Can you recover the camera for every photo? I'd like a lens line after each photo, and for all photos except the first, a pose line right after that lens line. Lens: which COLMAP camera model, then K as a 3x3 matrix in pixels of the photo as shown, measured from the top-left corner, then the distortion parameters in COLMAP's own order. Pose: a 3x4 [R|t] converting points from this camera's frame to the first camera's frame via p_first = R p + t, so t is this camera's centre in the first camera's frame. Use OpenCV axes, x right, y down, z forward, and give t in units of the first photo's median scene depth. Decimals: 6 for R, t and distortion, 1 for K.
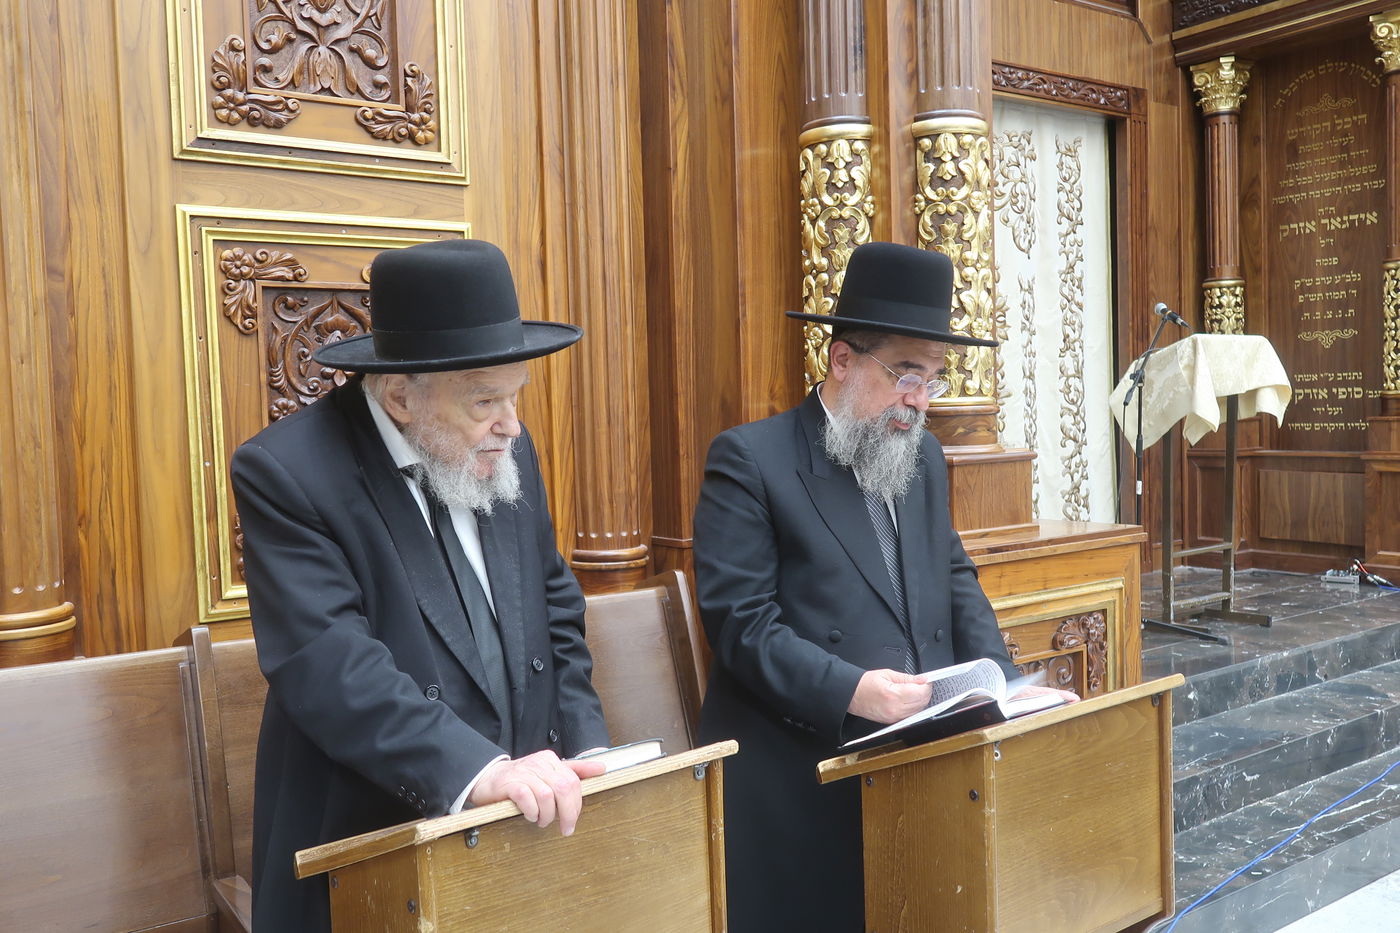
lens RADIAL K [[1208.3, 0, 704.1], [0, 1208.3, 477.8], [0, 0, 1]] dist [-0.006869, 0.001512]
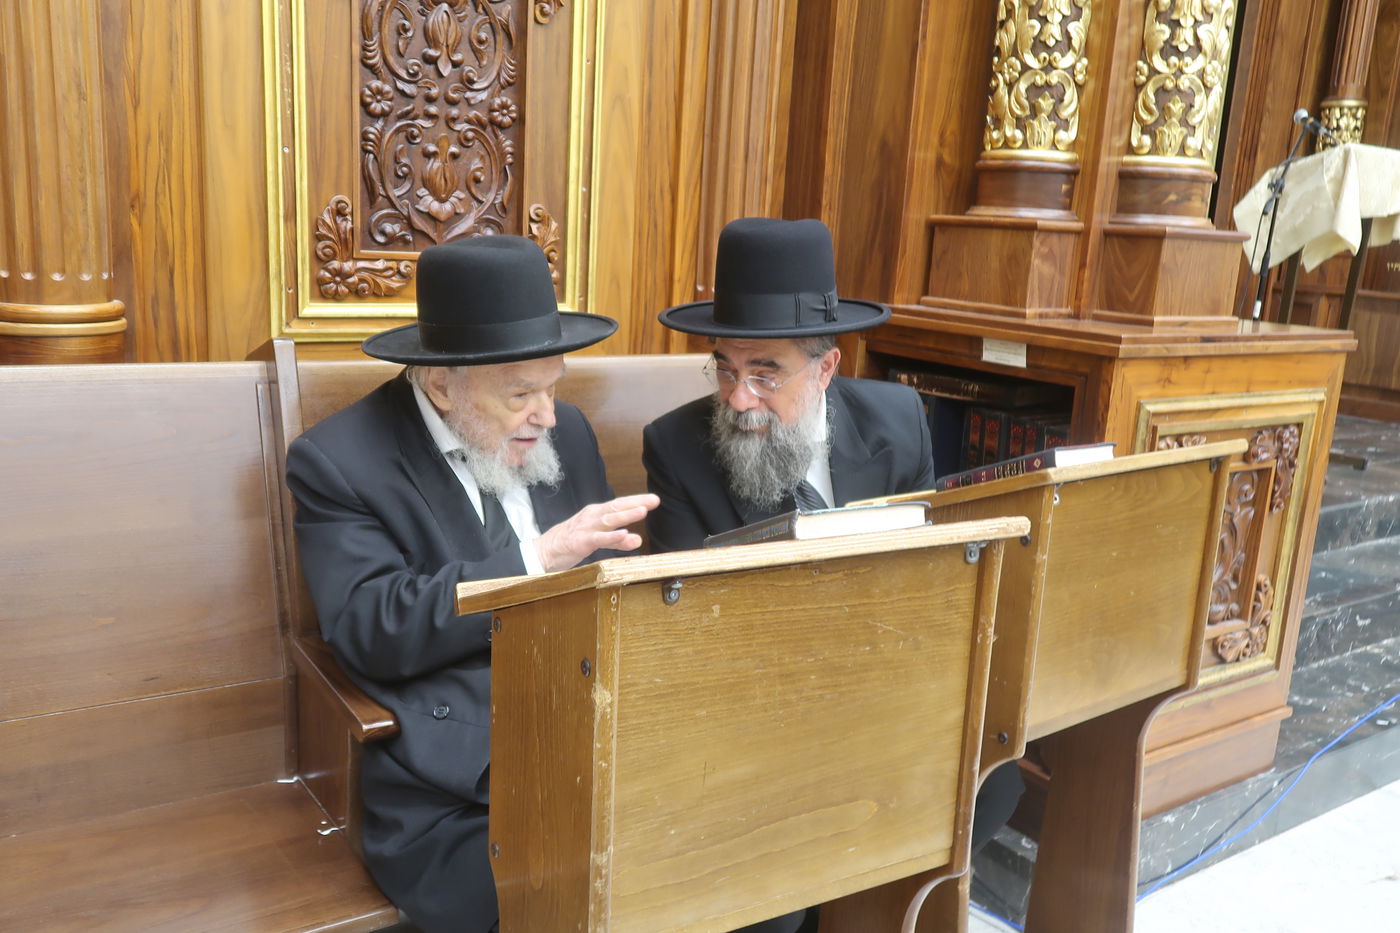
lens RADIAL K [[1168.0, 0, 704.3], [0, 1168.0, 479.8], [0, 0, 1]] dist [0.000995, -0.001480]
pose [[0.996301, 0.085352, 0.009921, -0.100551], [-0.085840, 0.983442, 0.159603, 0.050567], [0.003866, -0.159864, 0.987131, 0.154337]]
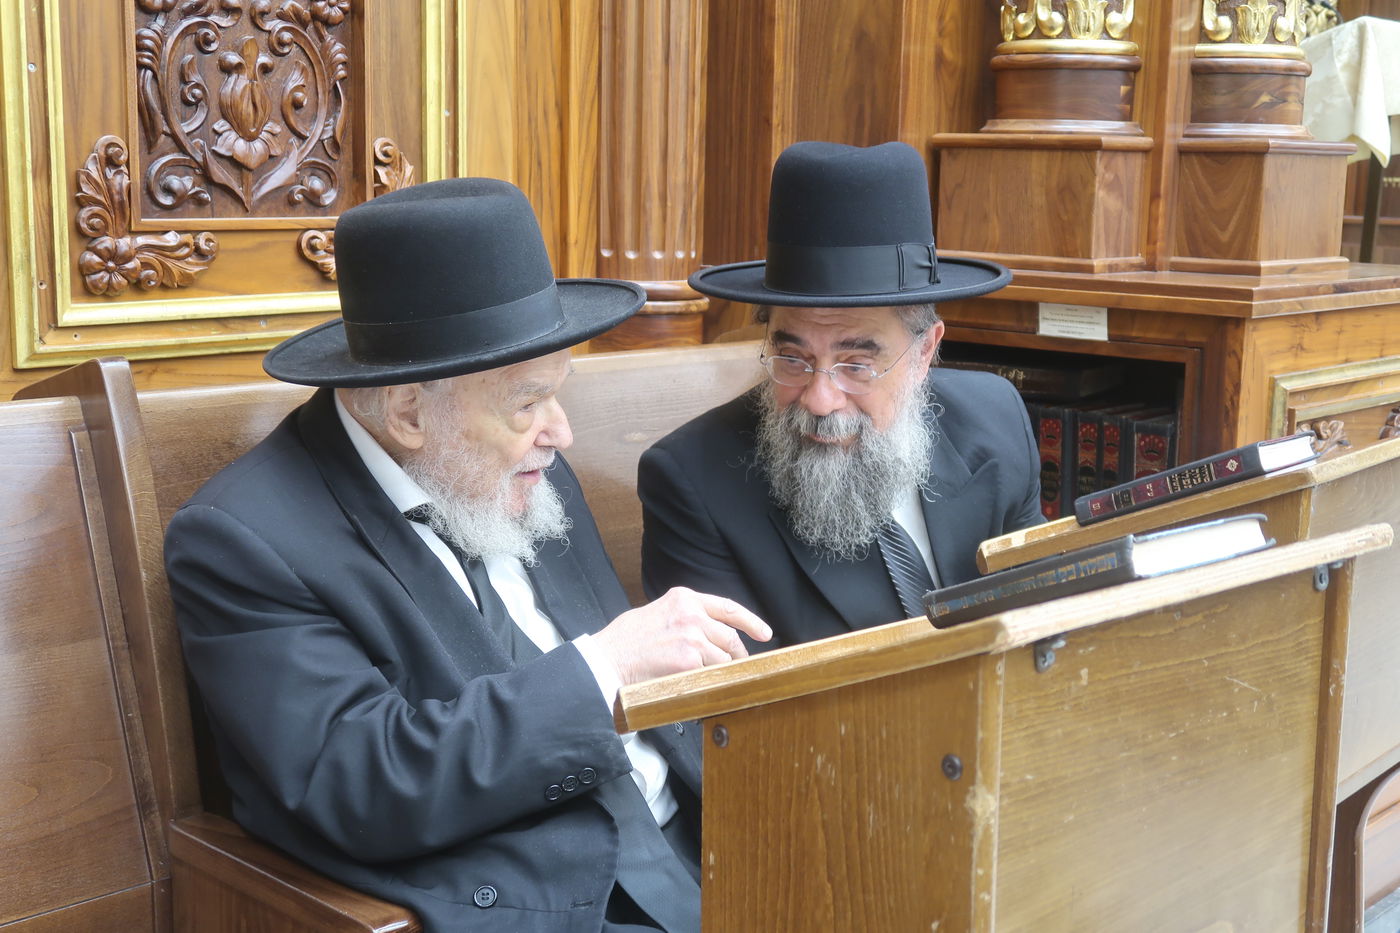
lens RADIAL K [[1816.6, 0, 711.5], [0, 1816.6, 487.2], [0, 0, 1]] dist [-0.007220, 0.000000]
pose [[0.977187, 0.011595, 0.212063, -0.249138], [-0.036699, 0.992707, 0.114830, 0.059546], [-0.209185, -0.119993, 0.970486, 0.127045]]
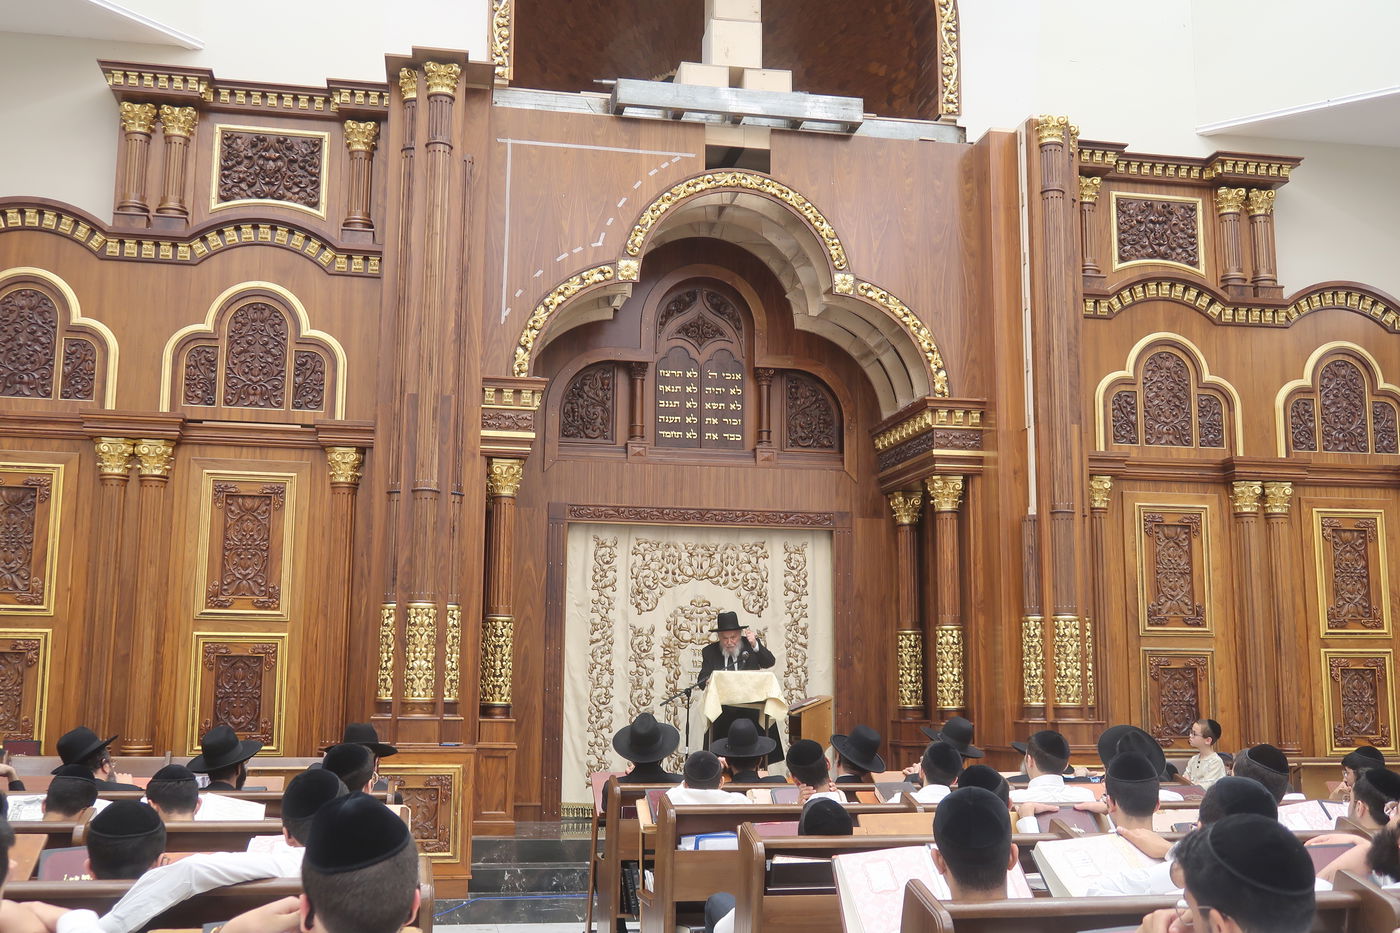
lens RADIAL K [[1519.7, 0, 696.3], [0, 1519.7, 485.9], [0, 0, 1]] dist [0.003738, 0.000000]
pose [[0.911310, -0.015949, -0.411411, 2.277665], [-0.062641, 0.982245, -0.176834, 0.035811], [0.406927, 0.186922, 0.894131, -2.032625]]
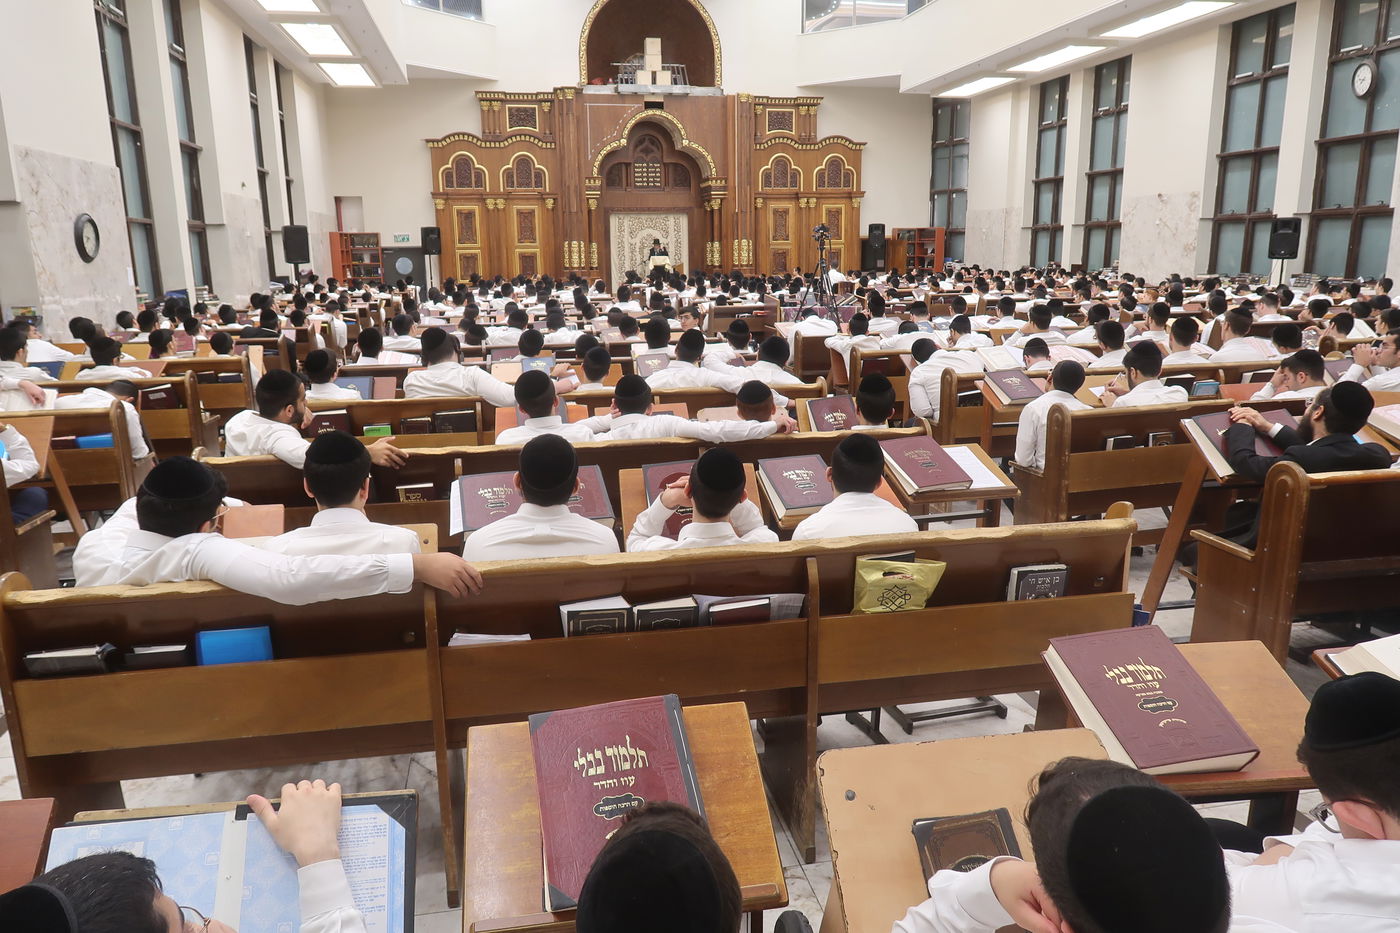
lens RADIAL K [[969.5, 0, 713.6], [0, 969.5, 474.3], [0, 0, 1]] dist [-0.024631, 0.006531]
pose [[0.919756, 0.115017, -0.375260, 5.042096], [-0.044550, 0.980513, 0.191334, 0.054468], [0.389954, -0.159263, 0.906957, -7.071408]]
